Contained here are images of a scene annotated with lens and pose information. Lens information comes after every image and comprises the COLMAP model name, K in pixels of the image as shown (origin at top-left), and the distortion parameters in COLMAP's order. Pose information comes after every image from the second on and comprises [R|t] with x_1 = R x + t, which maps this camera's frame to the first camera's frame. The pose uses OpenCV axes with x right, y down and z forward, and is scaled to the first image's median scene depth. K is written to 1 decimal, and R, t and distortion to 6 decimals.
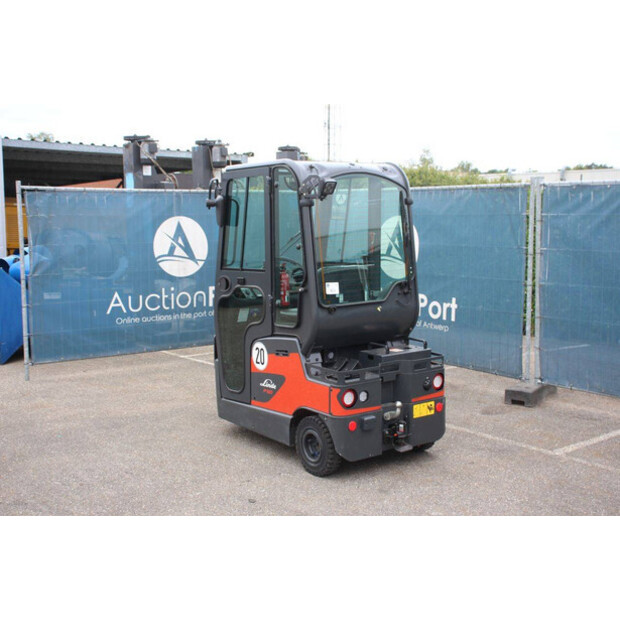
lens RADIAL K [[807.0, 0, 304.1], [0, 807.0, 307.7], [0, 0, 1]] dist [0.049098, 0.000000]
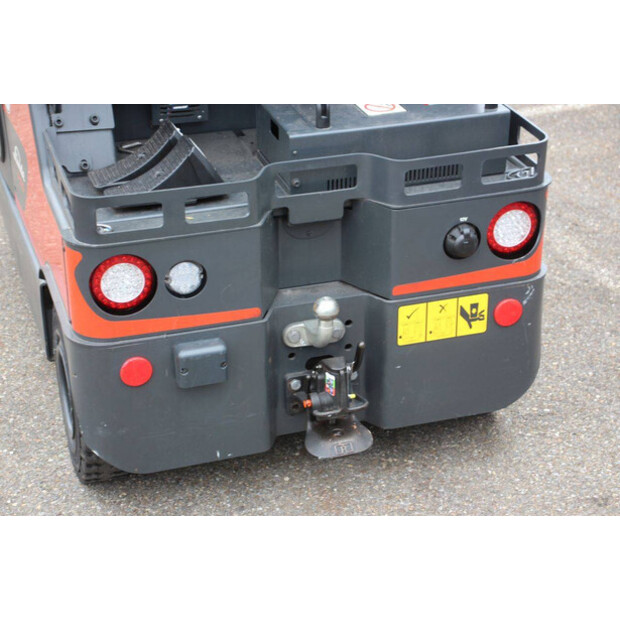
lens RADIAL K [[1340.2, 0, 315.2], [0, 1340.2, 307.9], [0, 0, 1]] dist [0.250179, 0.000000]
pose [[0.952628, 0.143402, -0.268209, 0.231254], [-0.045697, 0.939342, 0.339925, -0.043225], [0.300686, -0.311565, 0.901396, 0.532172]]
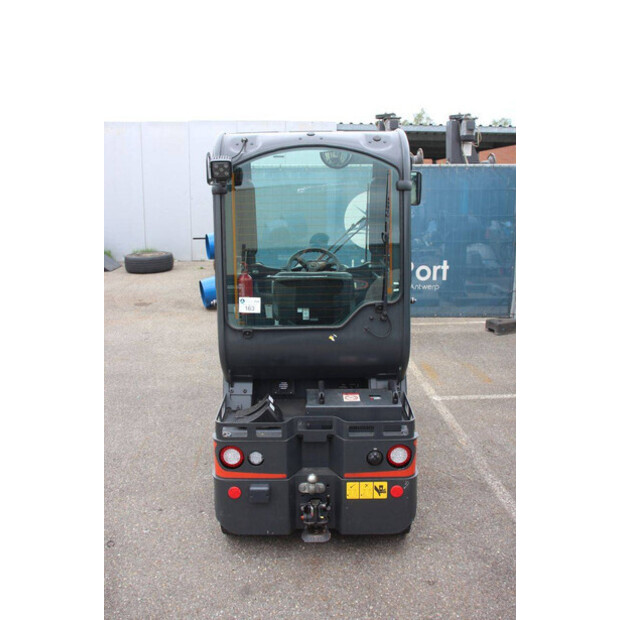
lens RADIAL K [[588.3, 0, 309.2], [0, 588.3, 312.4], [0, 0, 1]] dist [-0.053844, 0.000000]
pose [[0.806622, 0.136850, -0.575007, 0.371481], [-0.073154, 0.988462, 0.132630, -0.088244], [0.586523, -0.064919, 0.807326, 0.562016]]
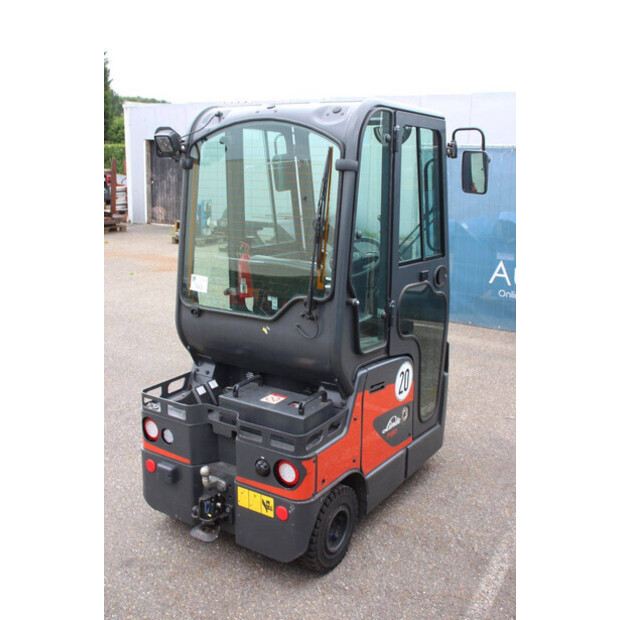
lens RADIAL K [[667.5, 0, 306.8], [0, 667.5, 310.8], [0, 0, 1]] dist [-0.013989, 0.000000]
pose [[0.348342, 0.223181, -0.910411, 0.590887], [-0.131060, 0.973298, 0.188451, -0.119638], [0.928160, 0.053673, 0.368291, 0.823660]]
